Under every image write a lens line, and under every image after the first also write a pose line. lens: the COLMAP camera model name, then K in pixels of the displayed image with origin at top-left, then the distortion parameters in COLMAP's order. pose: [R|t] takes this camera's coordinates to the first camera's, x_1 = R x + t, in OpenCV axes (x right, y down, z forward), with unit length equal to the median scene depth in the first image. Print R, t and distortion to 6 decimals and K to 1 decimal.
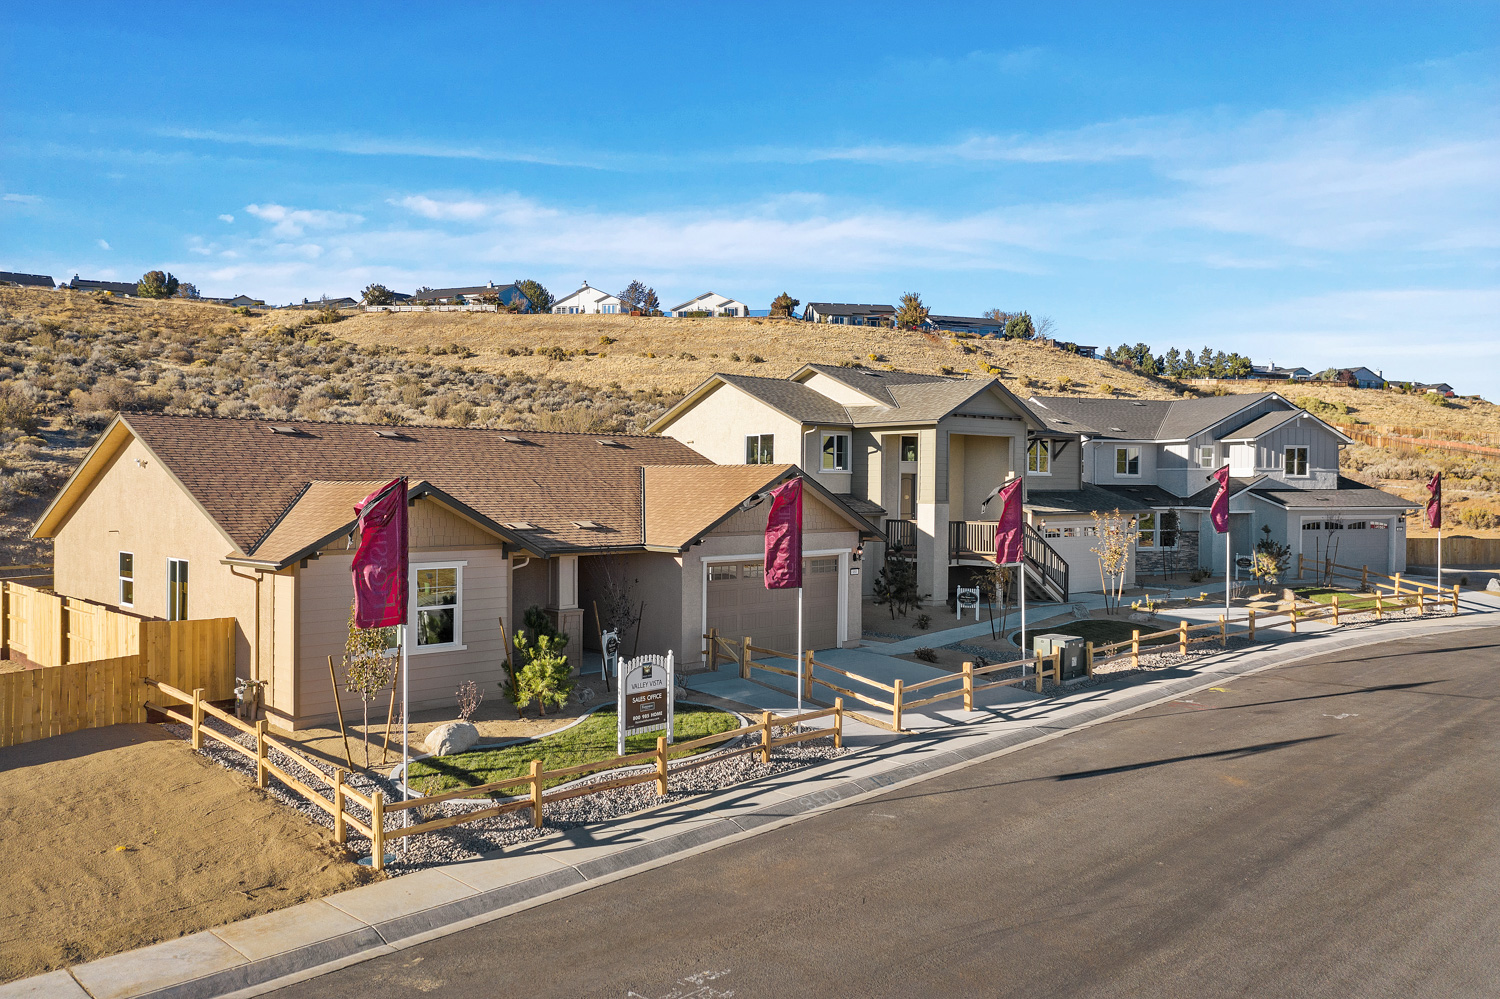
lens RADIAL K [[1190.1, 0, 750.0], [0, 1190.1, 499.5], [0, 0, 1]] dist [-0.016164, 0.012143]
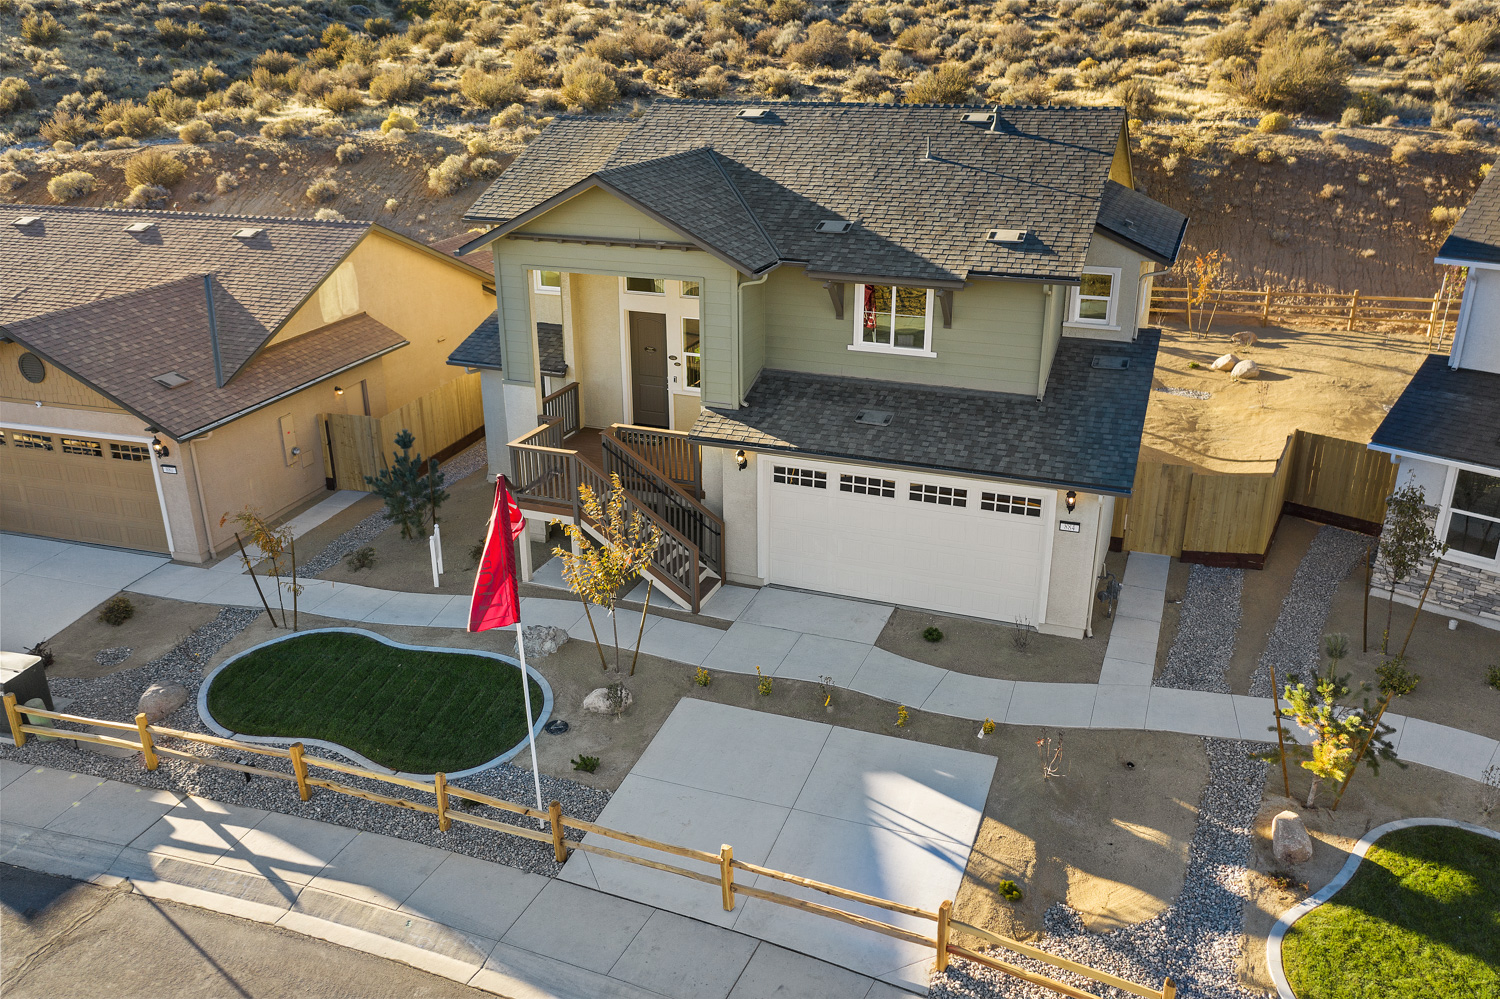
lens RADIAL K [[1189.6, 0, 752.7], [0, 1189.6, 500.9], [0, 0, 1]] dist [-0.006376, 0.002055]
pose [[0.464485, 0.316680, -0.827023, 0.546829], [-0.003793, 0.934579, 0.355735, -0.116137], [0.885573, -0.162097, 0.435299, 0.619494]]
